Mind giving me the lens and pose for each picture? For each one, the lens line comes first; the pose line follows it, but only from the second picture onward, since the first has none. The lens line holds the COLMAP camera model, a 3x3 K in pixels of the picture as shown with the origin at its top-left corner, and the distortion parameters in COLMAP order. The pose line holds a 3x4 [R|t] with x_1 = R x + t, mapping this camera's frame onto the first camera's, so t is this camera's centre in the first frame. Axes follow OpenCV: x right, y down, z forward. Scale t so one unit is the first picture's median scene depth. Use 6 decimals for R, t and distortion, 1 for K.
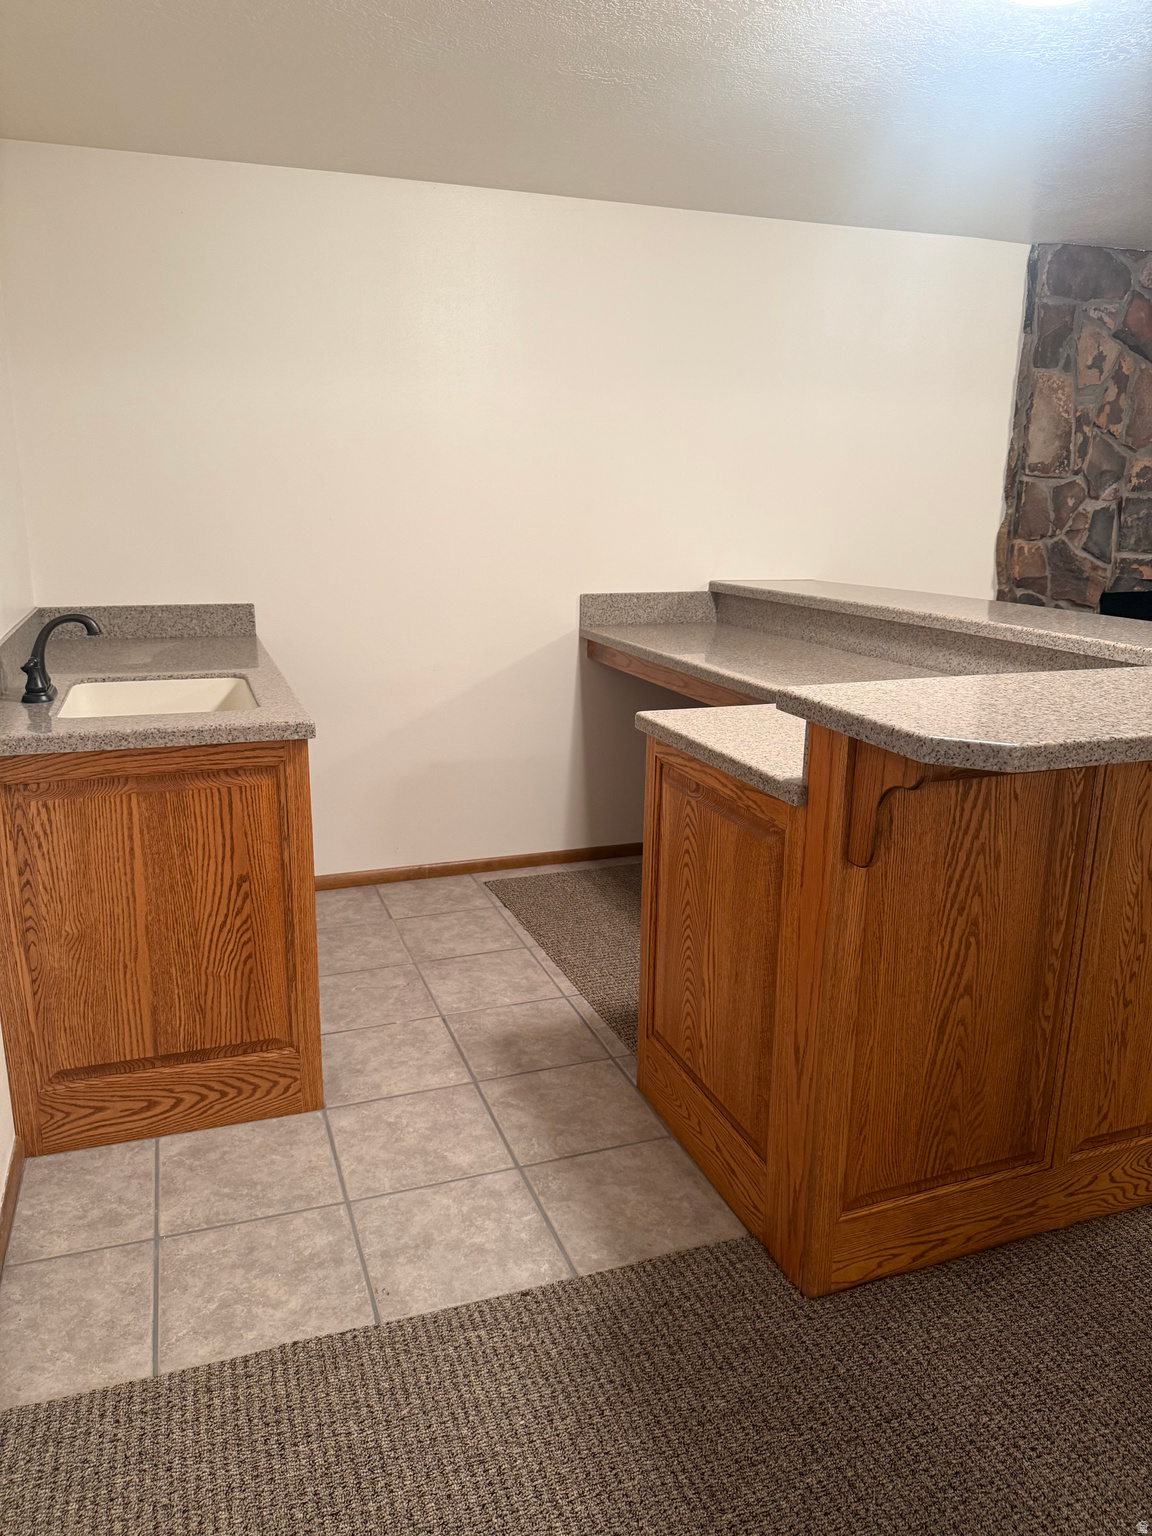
lens RADIAL K [[1088.3, 0, 577.2], [0, 1088.3, 755.1], [0, 0, 1]] dist [0.062240, -0.062656]
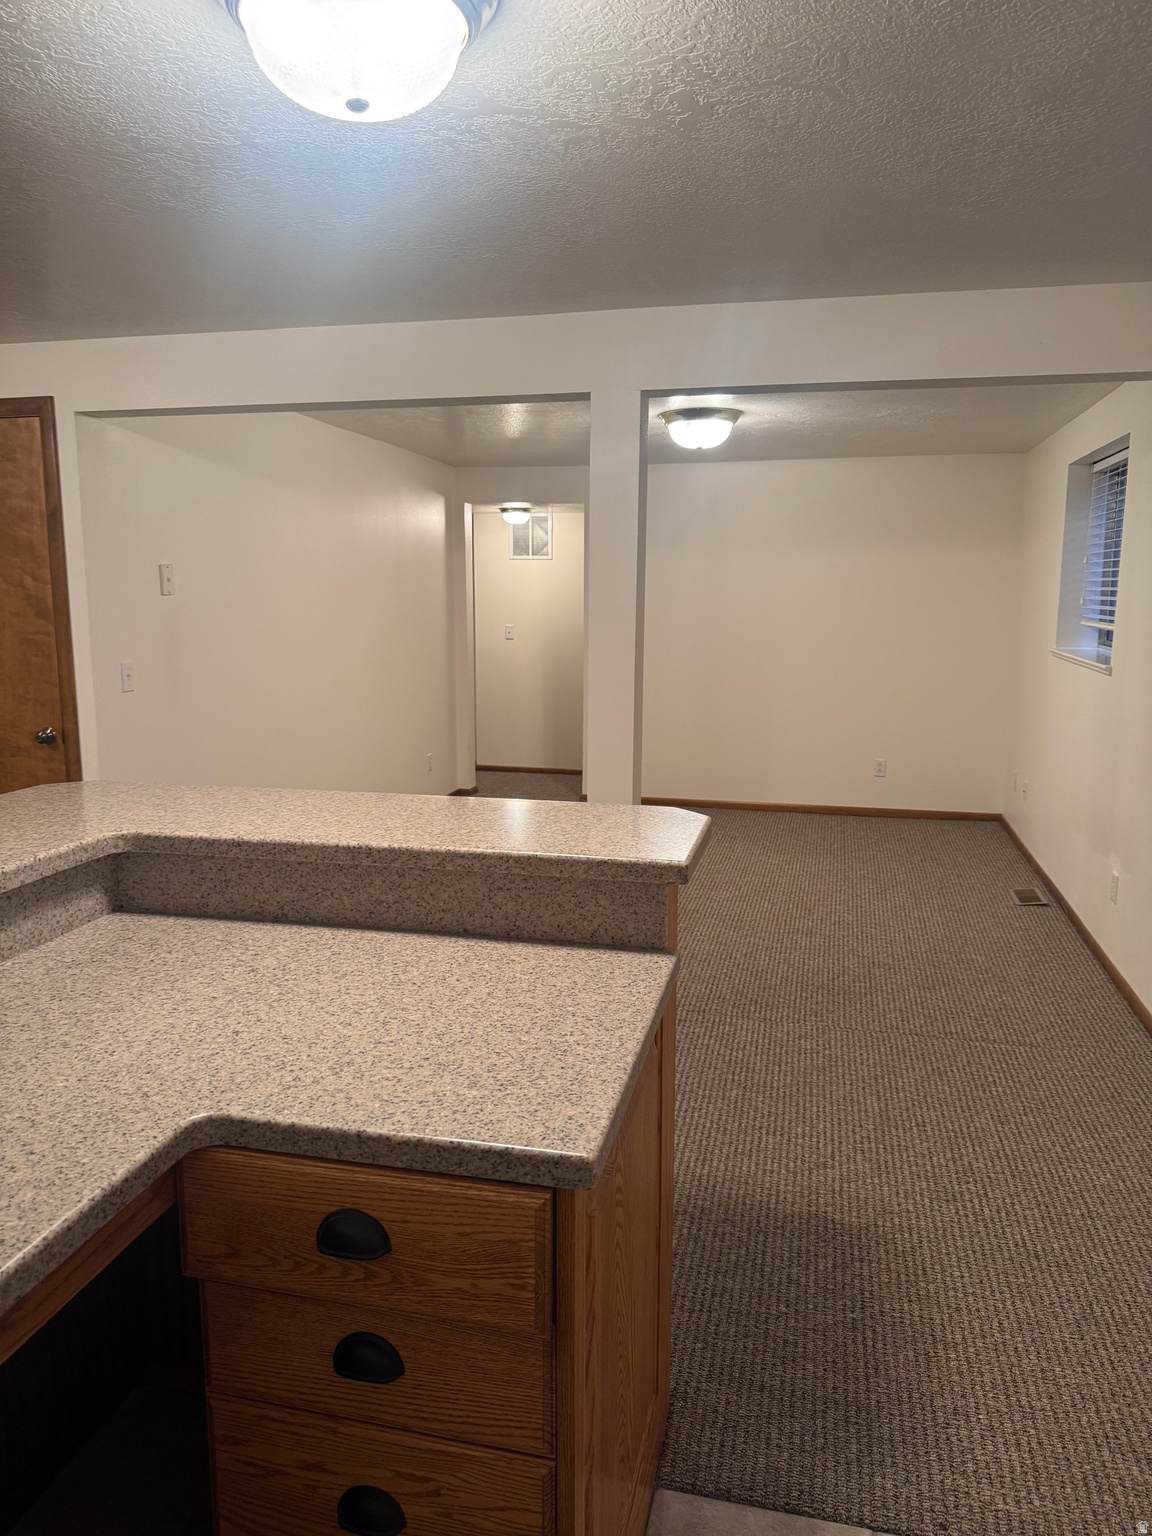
lens RADIAL K [[1088.3, 0, 577.2], [0, 1088.3, 755.1], [0, 0, 1]] dist [0.062240, -0.062656]
pose [[-0.834688, -0.090678, 0.543206, -0.213390], [0.118737, 0.933523, 0.338284, -0.409528], [-0.537770, 0.346861, -0.768434, 1.507255]]
